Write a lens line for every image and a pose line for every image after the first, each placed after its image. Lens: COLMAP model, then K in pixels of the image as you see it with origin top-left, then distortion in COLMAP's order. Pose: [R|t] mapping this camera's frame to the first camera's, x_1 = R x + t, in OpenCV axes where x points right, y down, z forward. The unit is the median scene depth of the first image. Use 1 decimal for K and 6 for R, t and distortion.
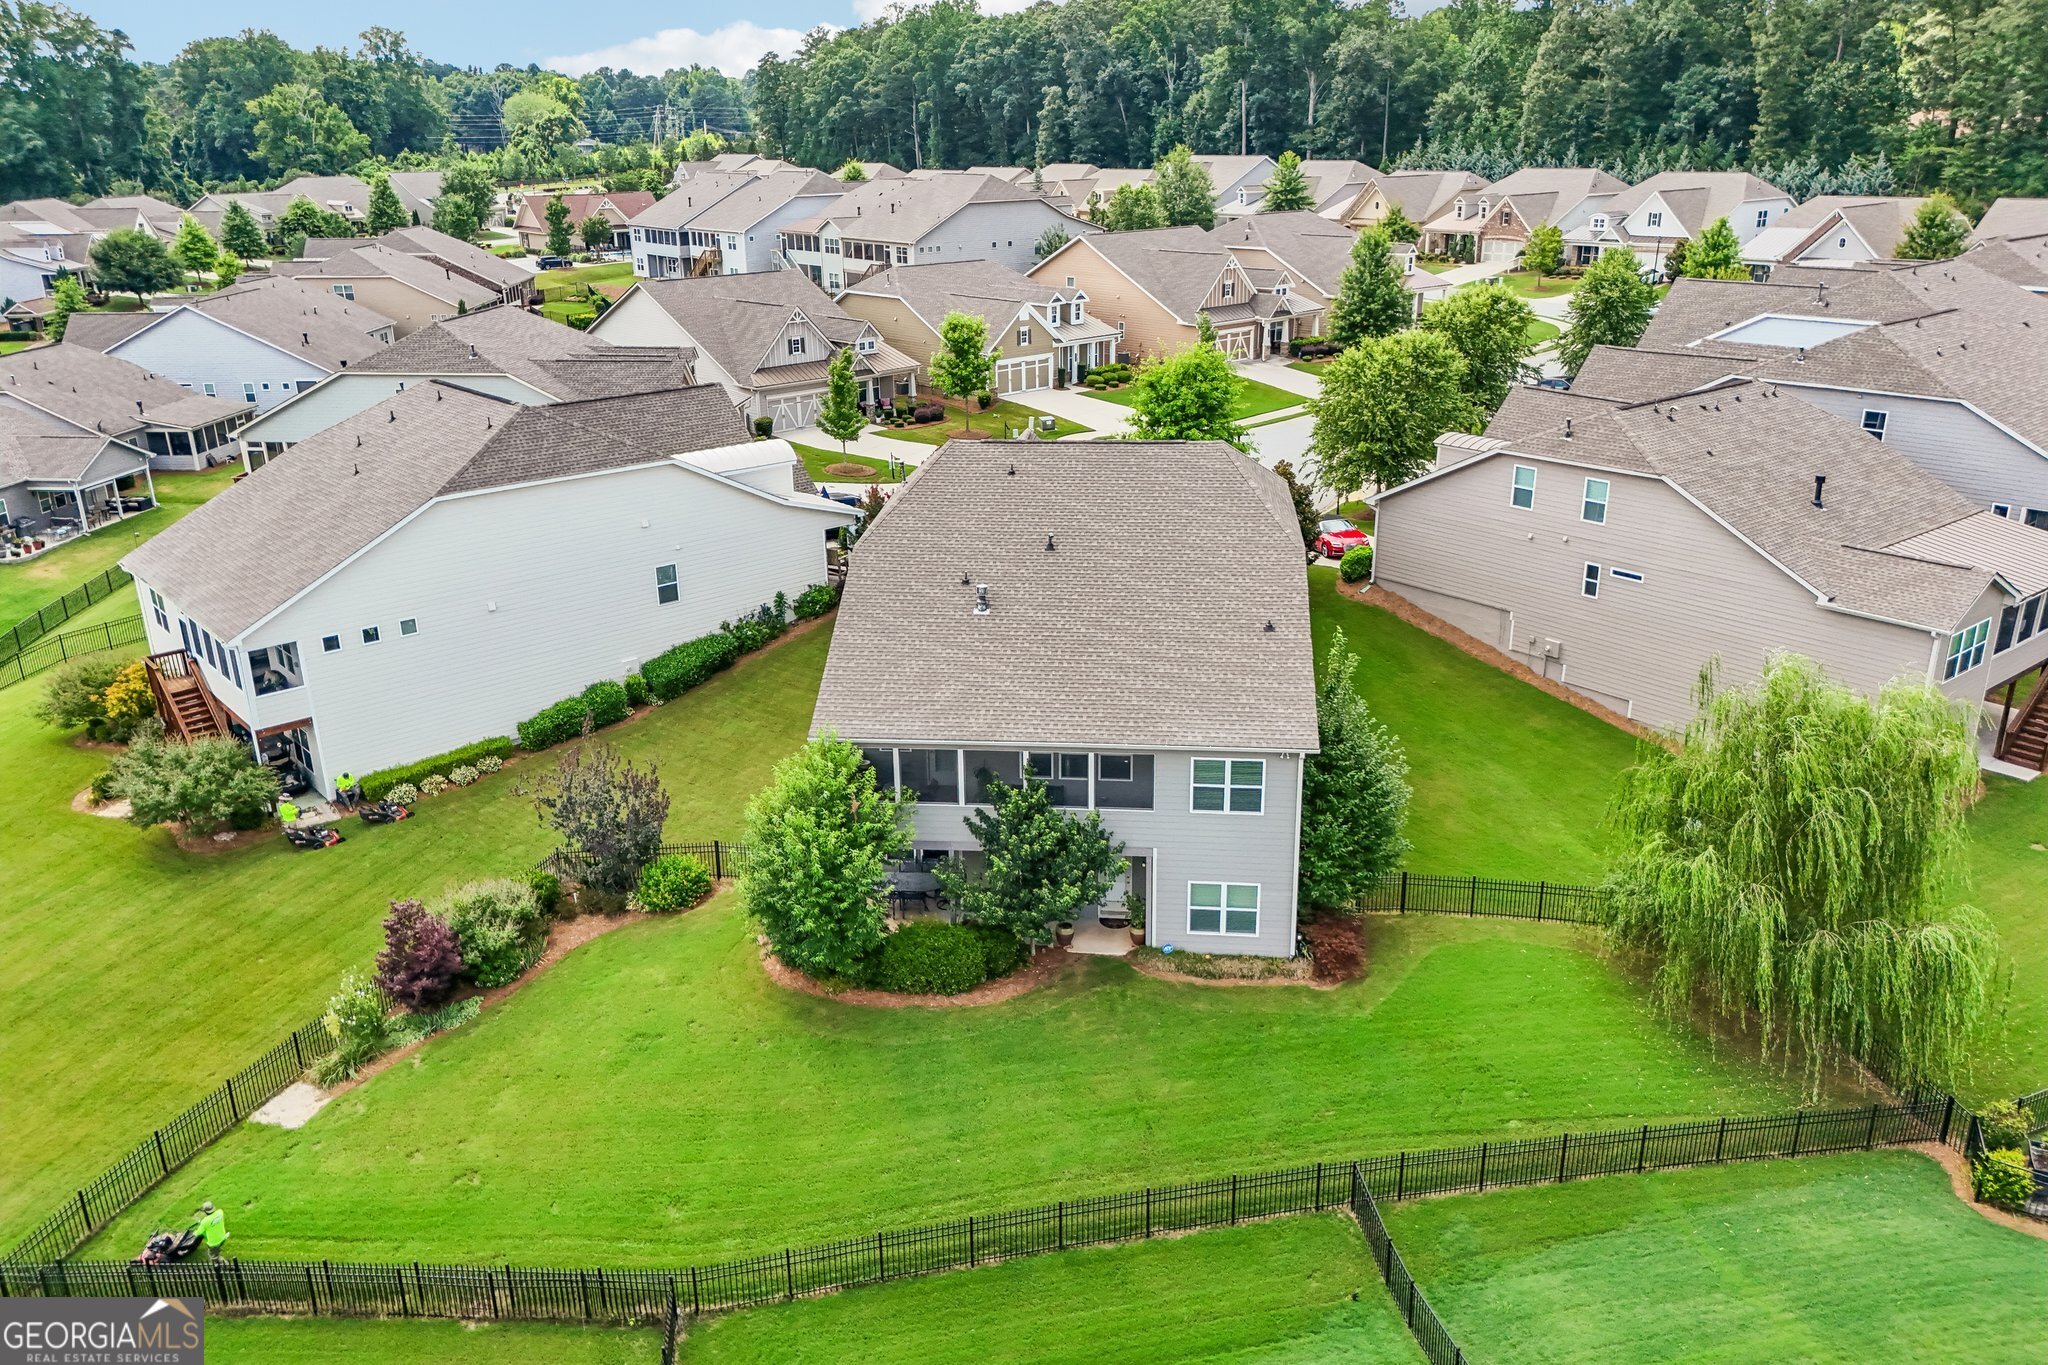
lens RADIAL K [[1456.5, 0, 1024.0], [0, 1456.5, 682.5], [0, 0, 1]] dist [0.086539, -0.000311]
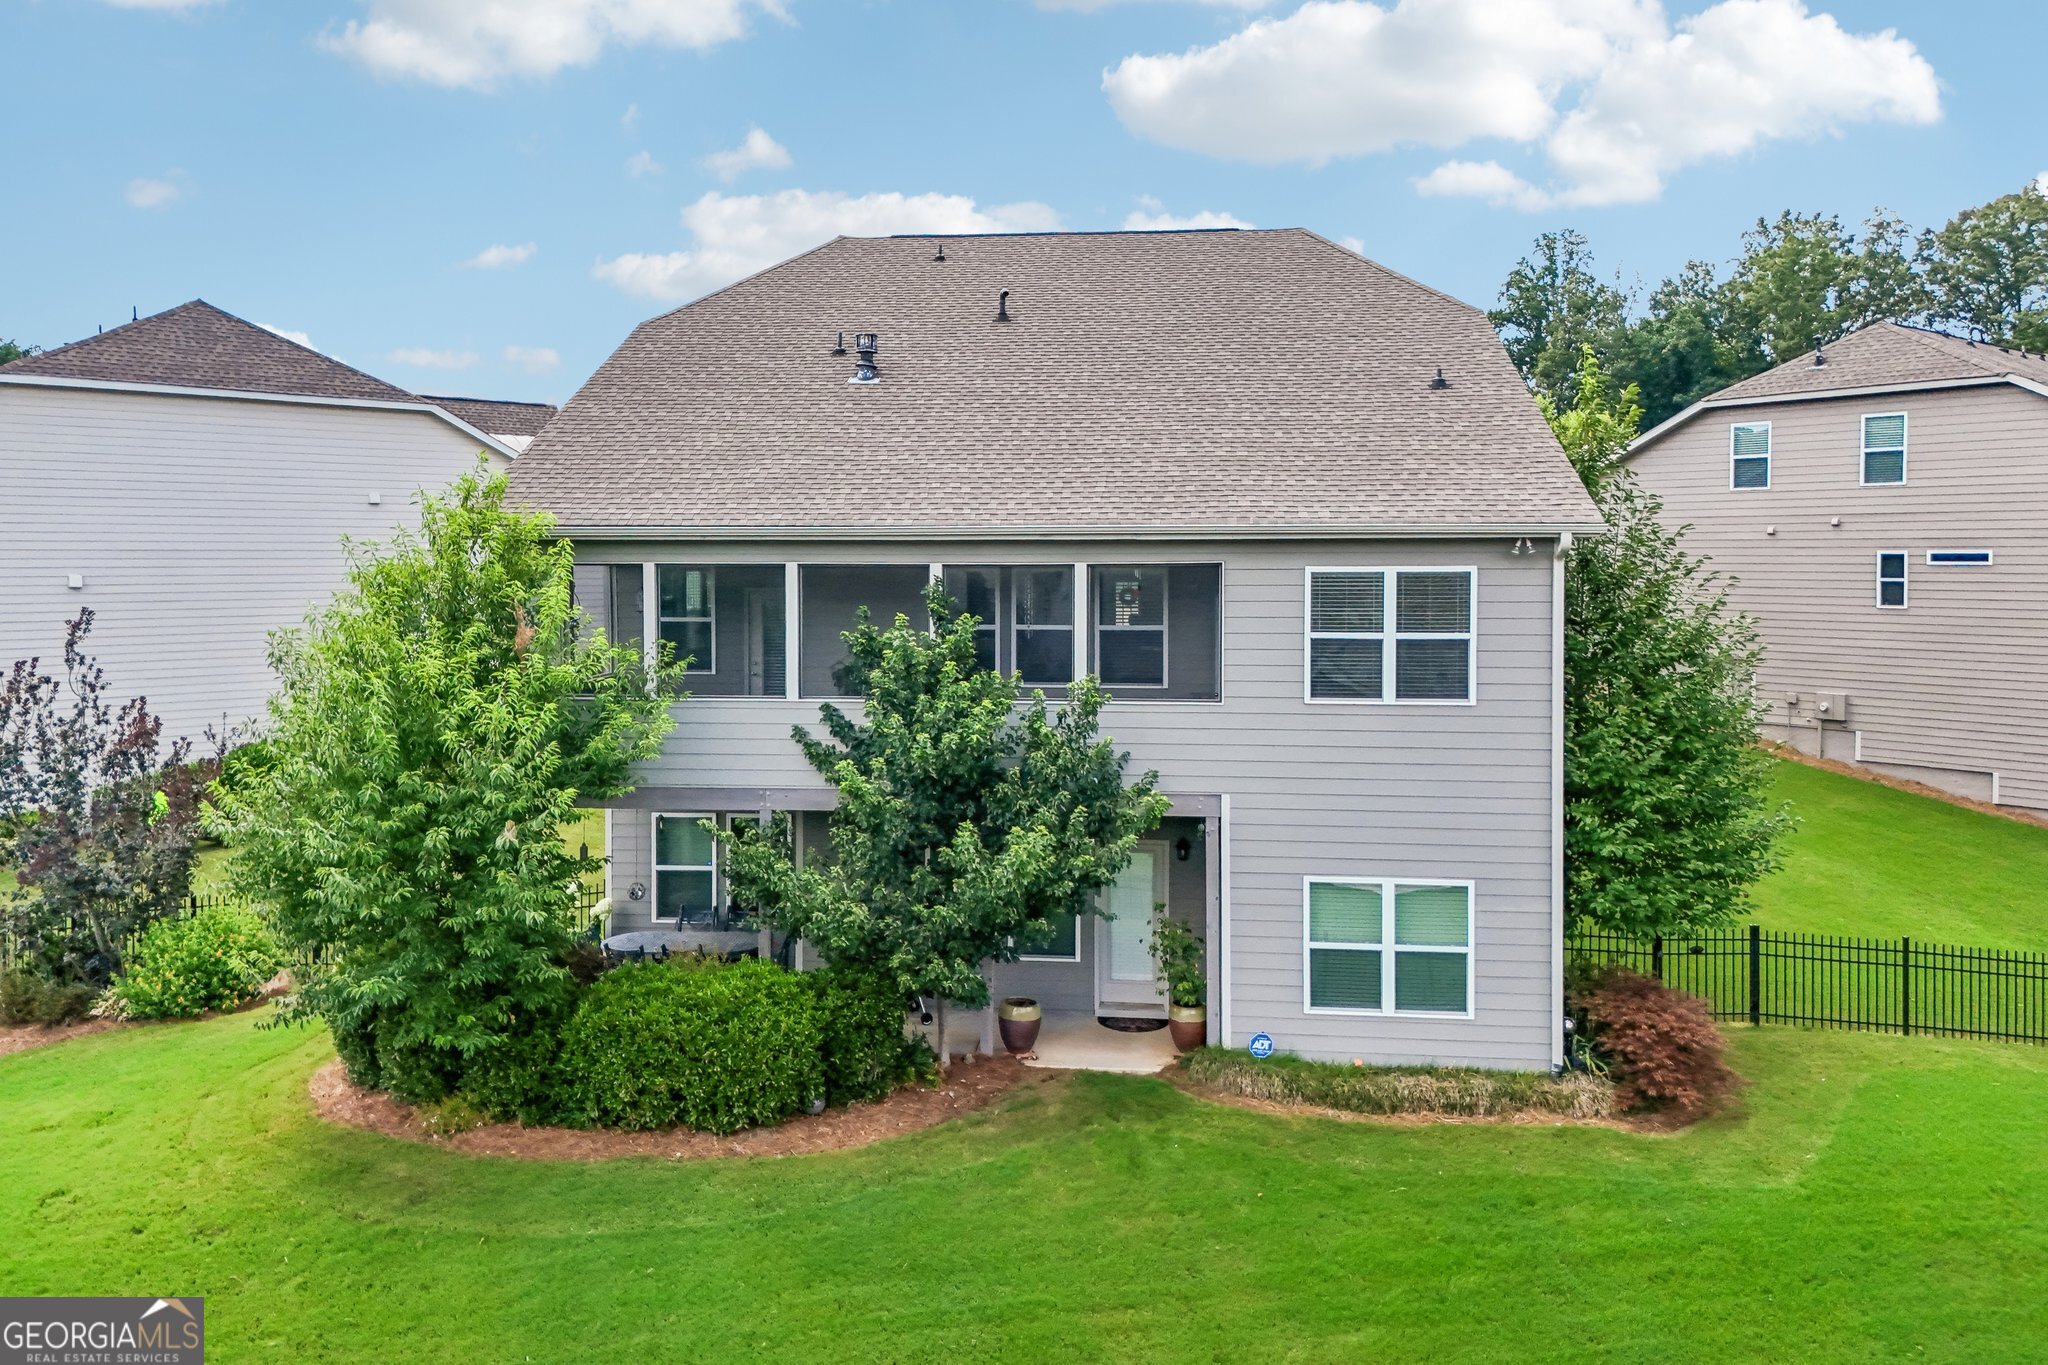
lens RADIAL K [[1526.4, 0, 1008.8], [0, 1526.4, 617.5], [0, 0, 1]] dist [0.039204, -0.005714]
pose [[0.999920, 0.012614, 0.000524, 0.023500], [-0.011847, 0.951841, -0.306363, 0.202165], [-0.004363, 0.306332, 0.951915, 0.543037]]
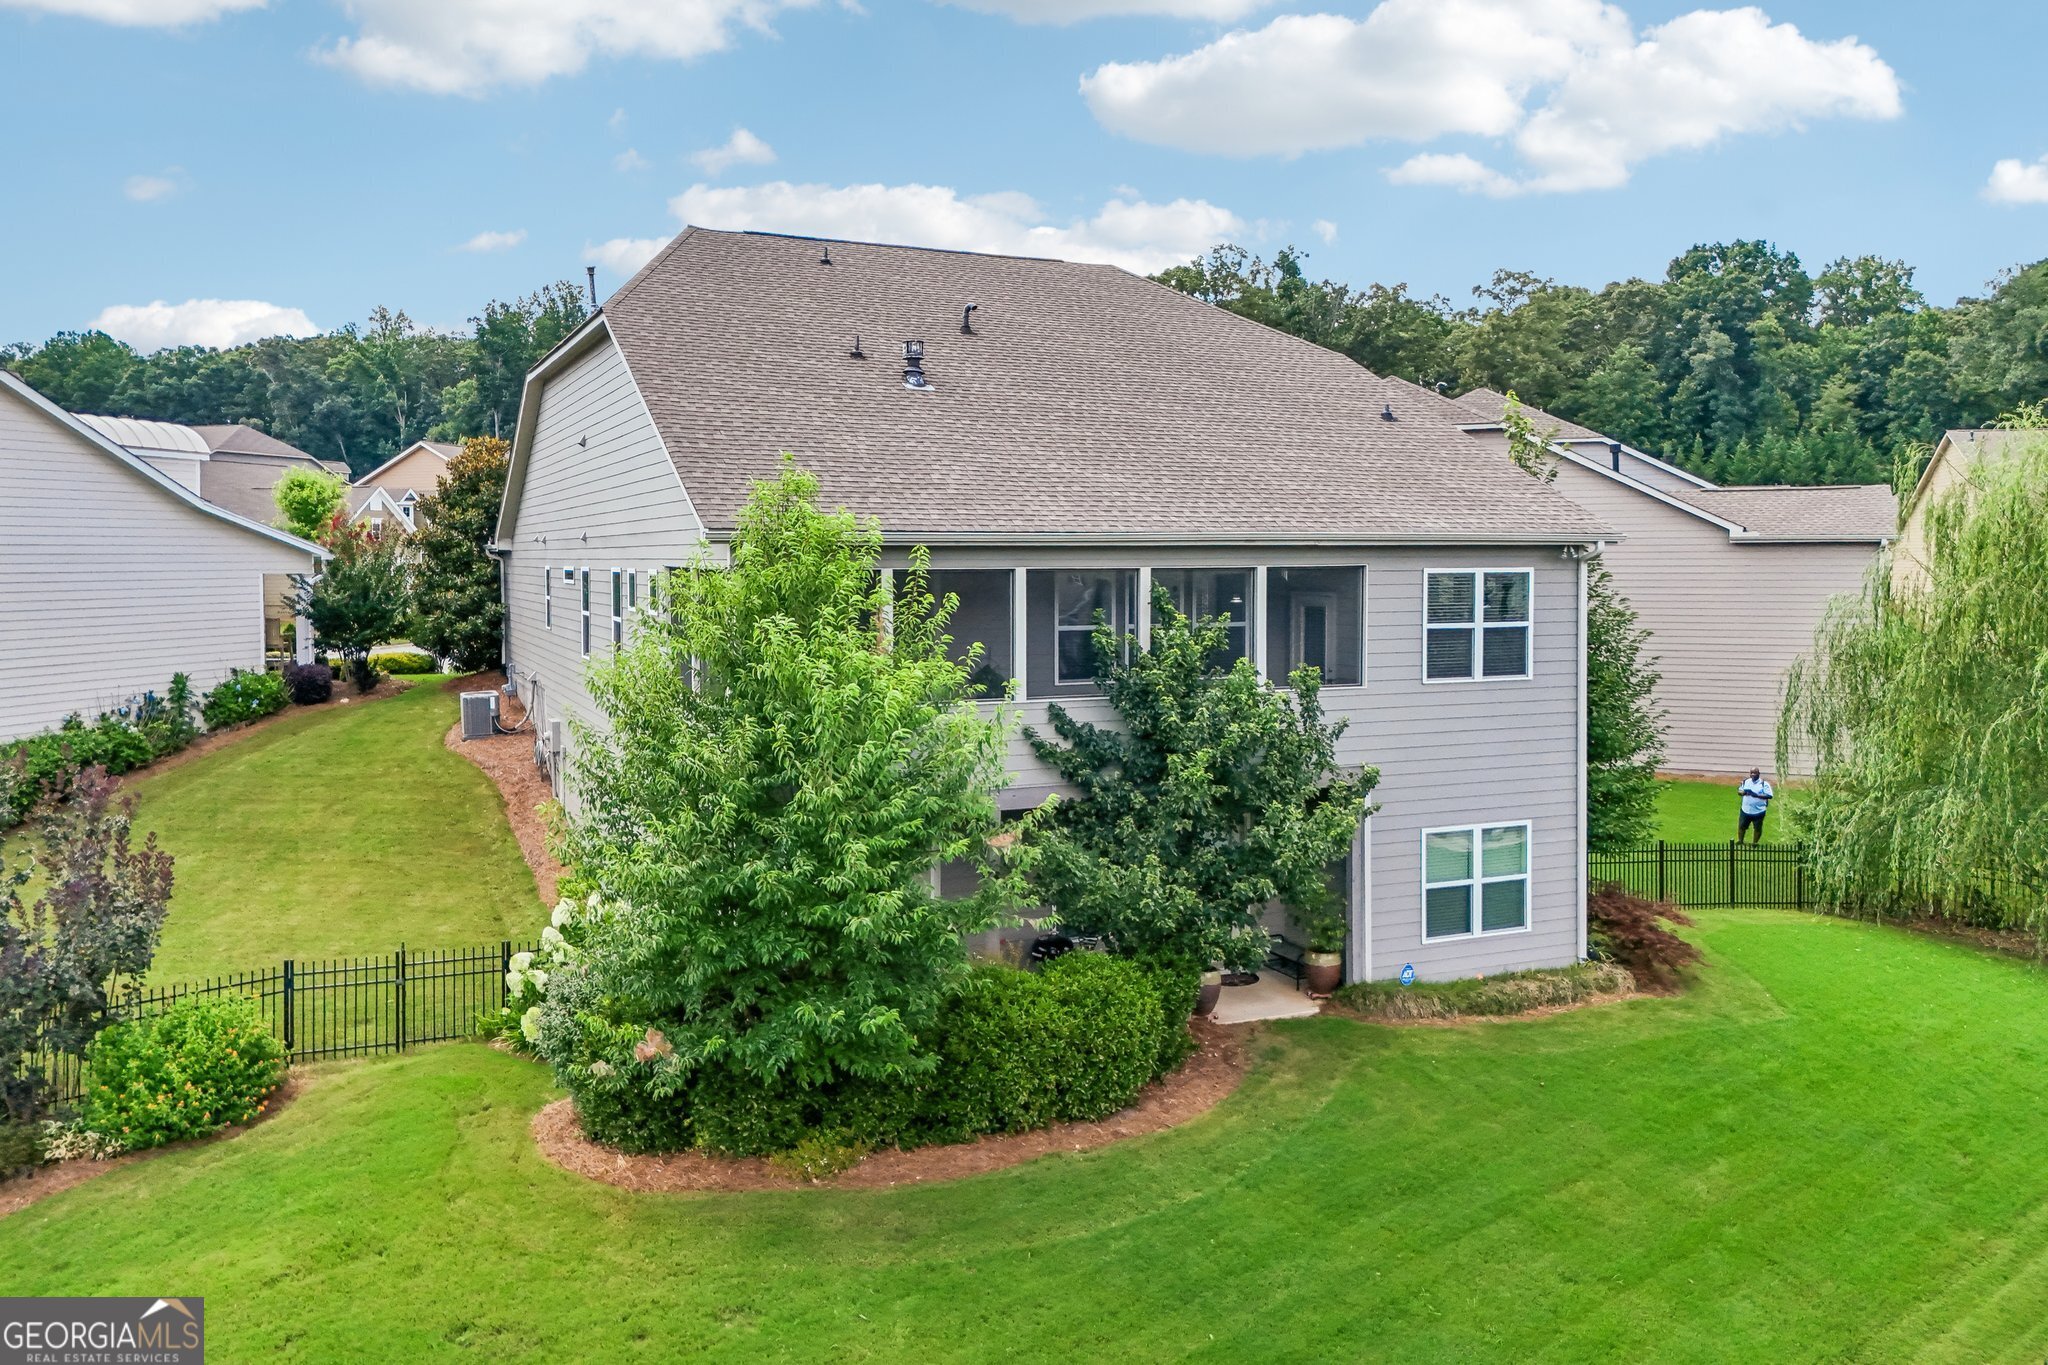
lens RADIAL K [[1526.4, 0, 1008.8], [0, 1526.4, 617.5], [0, 0, 1]] dist [0.039204, -0.005714]
pose [[0.871856, -0.005994, 0.489726, -0.278136], [0.159319, 0.949011, -0.272020, 0.188139], [-0.463125, 0.315185, 0.828356, 0.594429]]
